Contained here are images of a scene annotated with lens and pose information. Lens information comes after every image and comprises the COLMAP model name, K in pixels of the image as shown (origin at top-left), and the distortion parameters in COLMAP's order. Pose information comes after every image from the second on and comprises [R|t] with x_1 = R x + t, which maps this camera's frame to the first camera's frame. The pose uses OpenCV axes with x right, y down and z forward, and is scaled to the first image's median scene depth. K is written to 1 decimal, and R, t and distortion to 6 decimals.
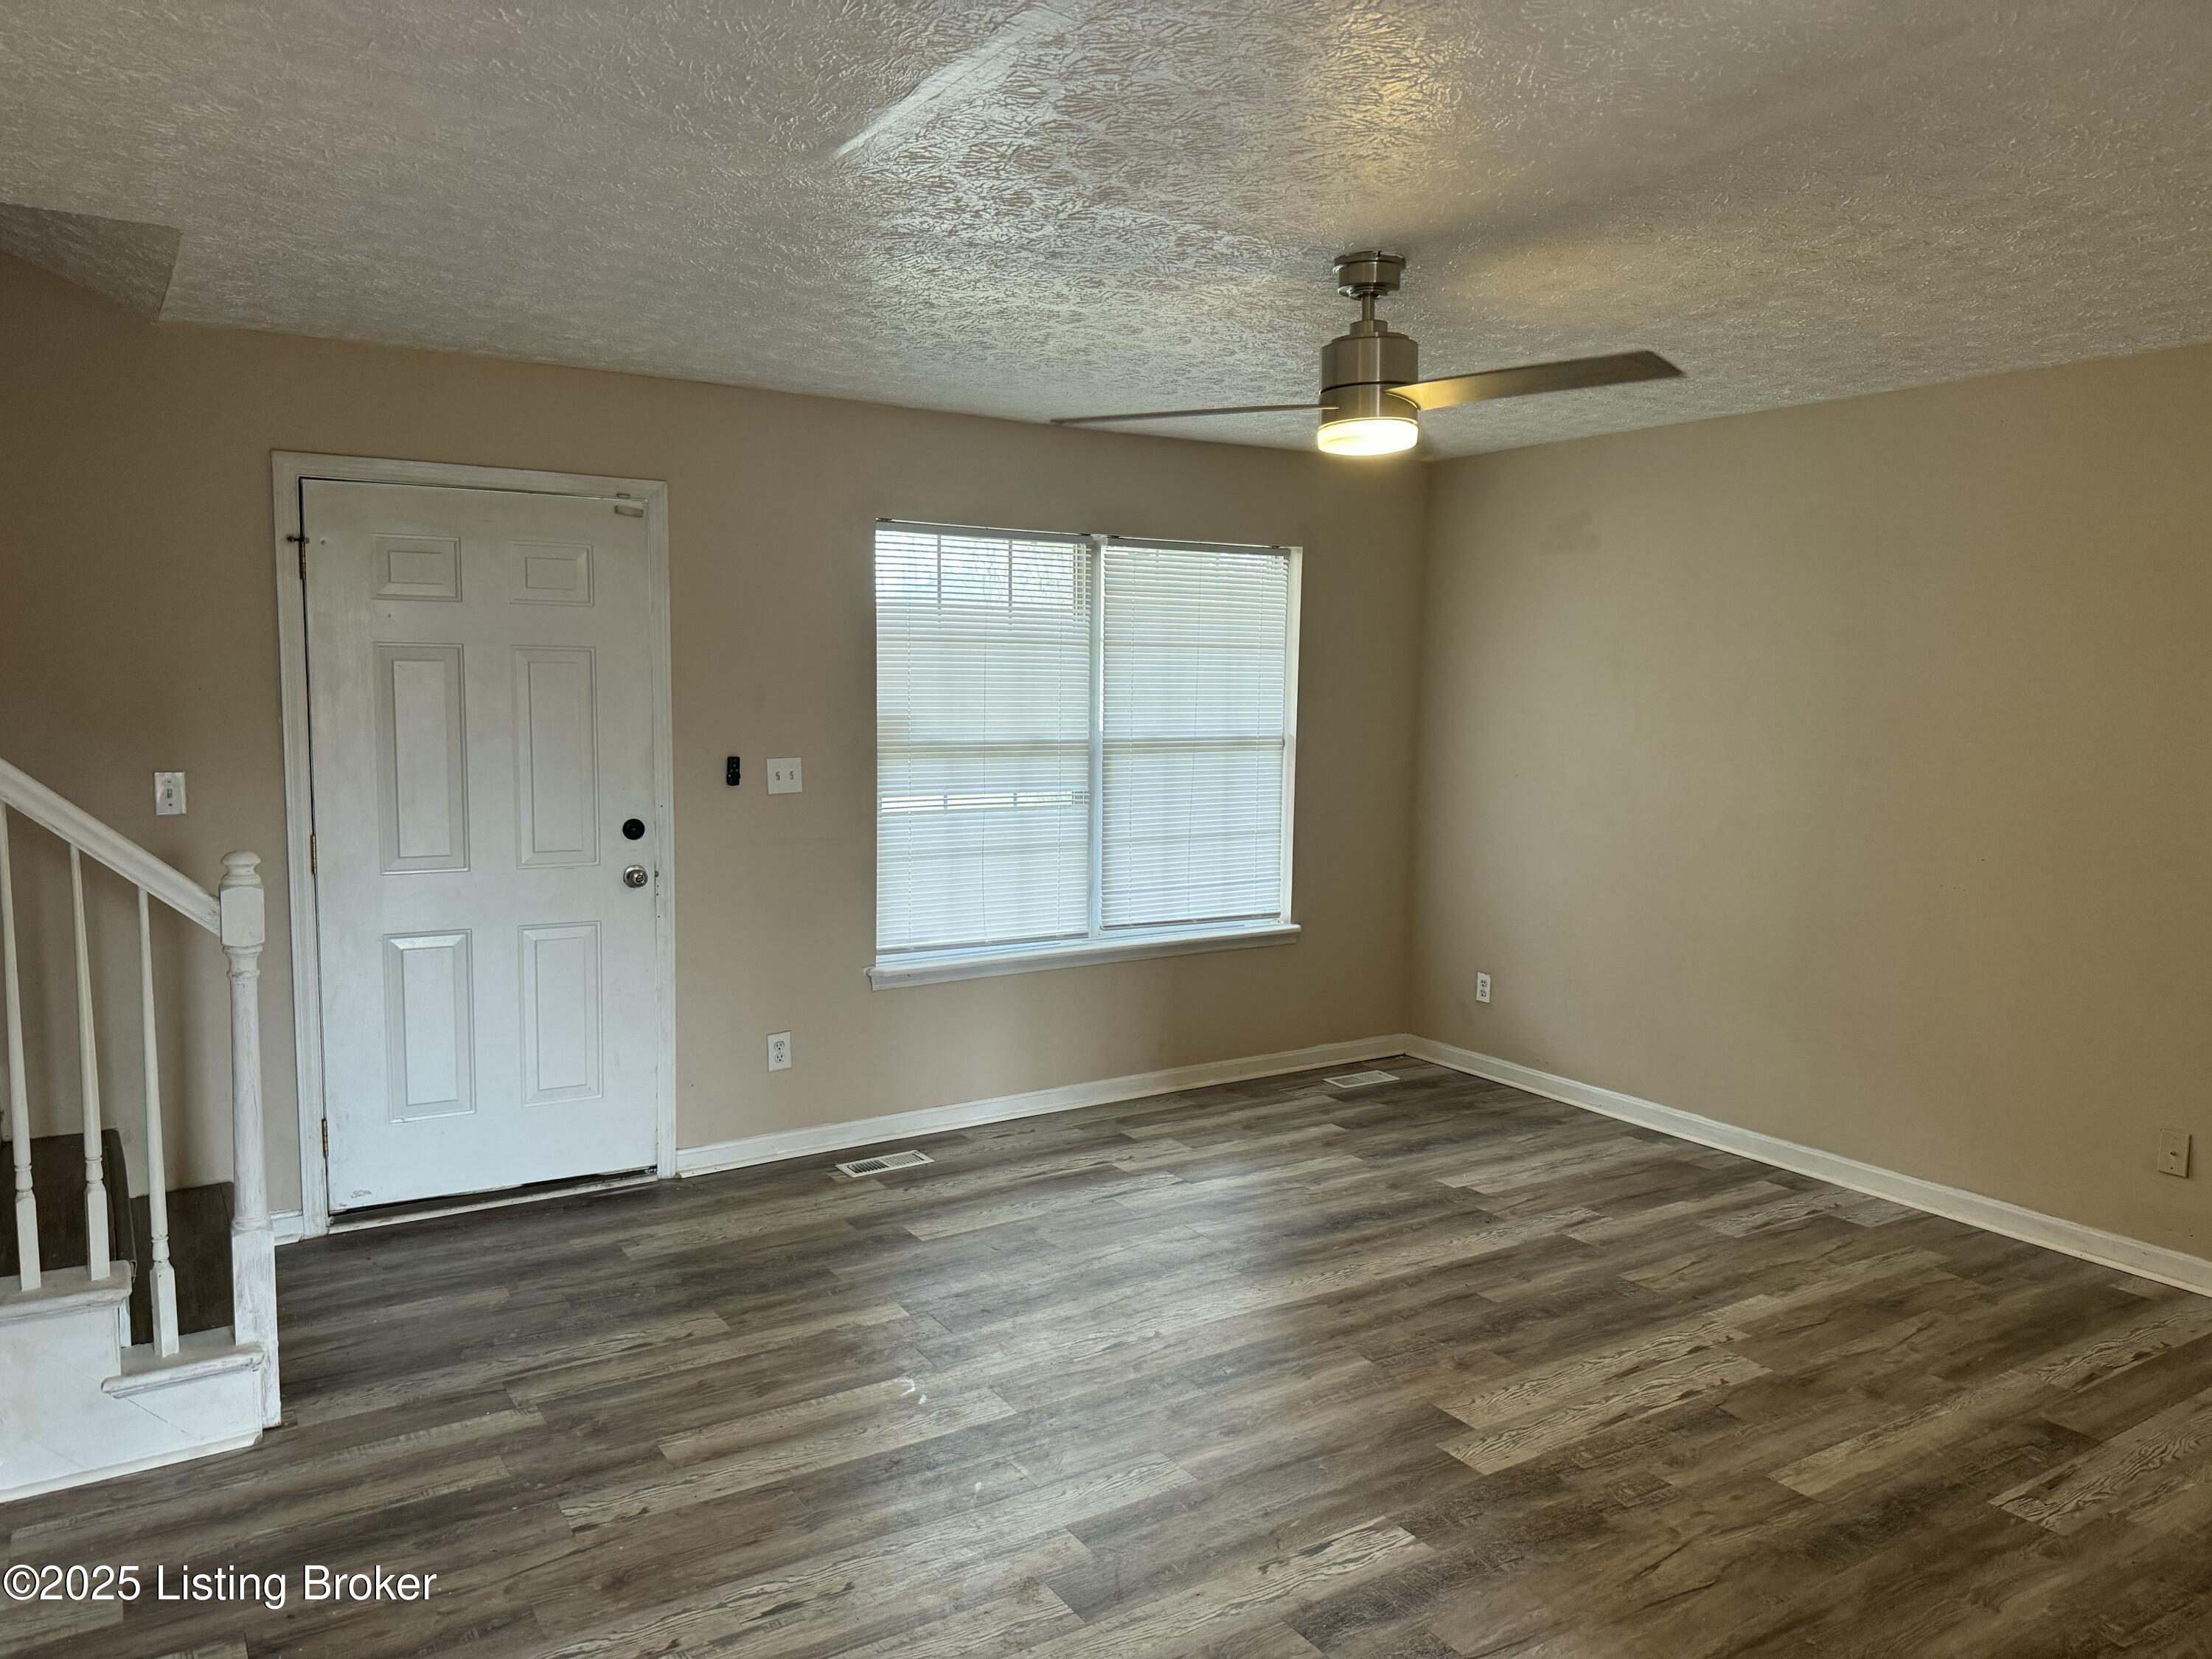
lens RADIAL K [[1545.4, 0, 1111.5], [0, 1545.4, 832.6], [0, 0, 1]] dist [0.046288, -0.050234]
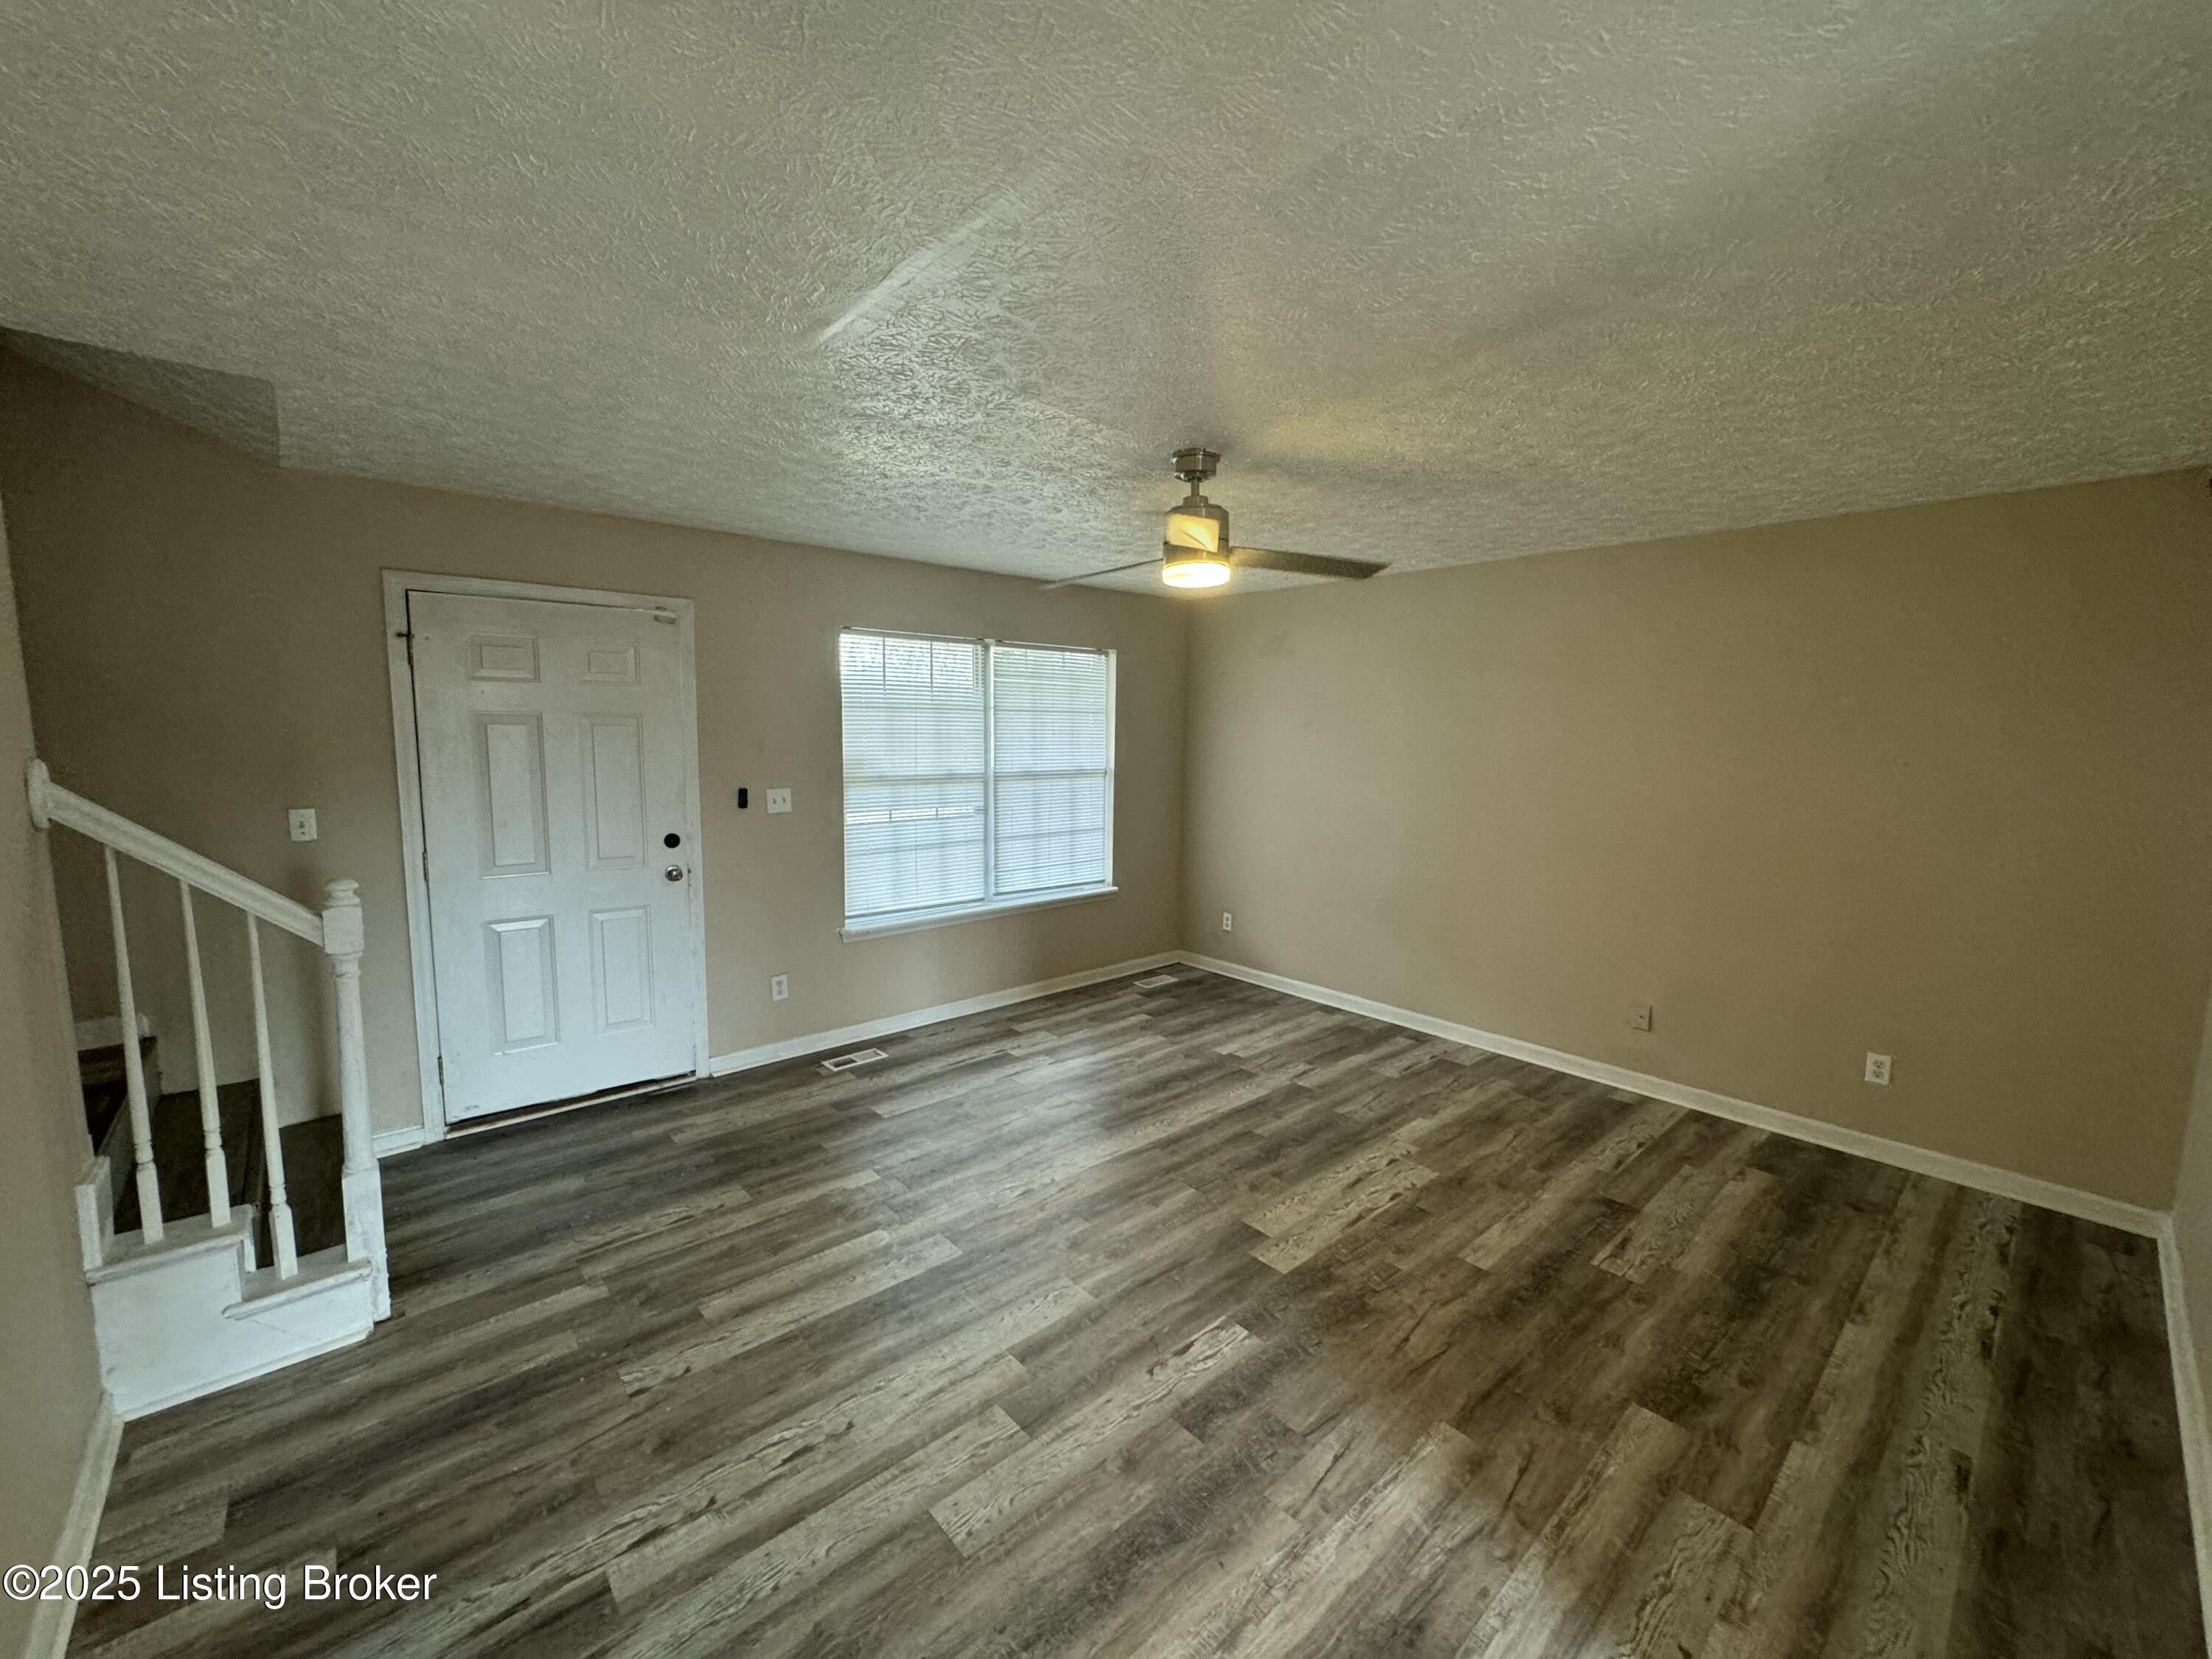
lens RADIAL K [[883.2, 0, 1111.2], [0, 883.2, 826.2], [0, 0, 1]] dist [-0.003022, 0.001753]
pose [[0.987980, -0.016074, 0.153747, -0.041830], [0.014142, 0.999807, 0.013652, -0.028026], [-0.153936, -0.011314, 0.988016, 0.170171]]
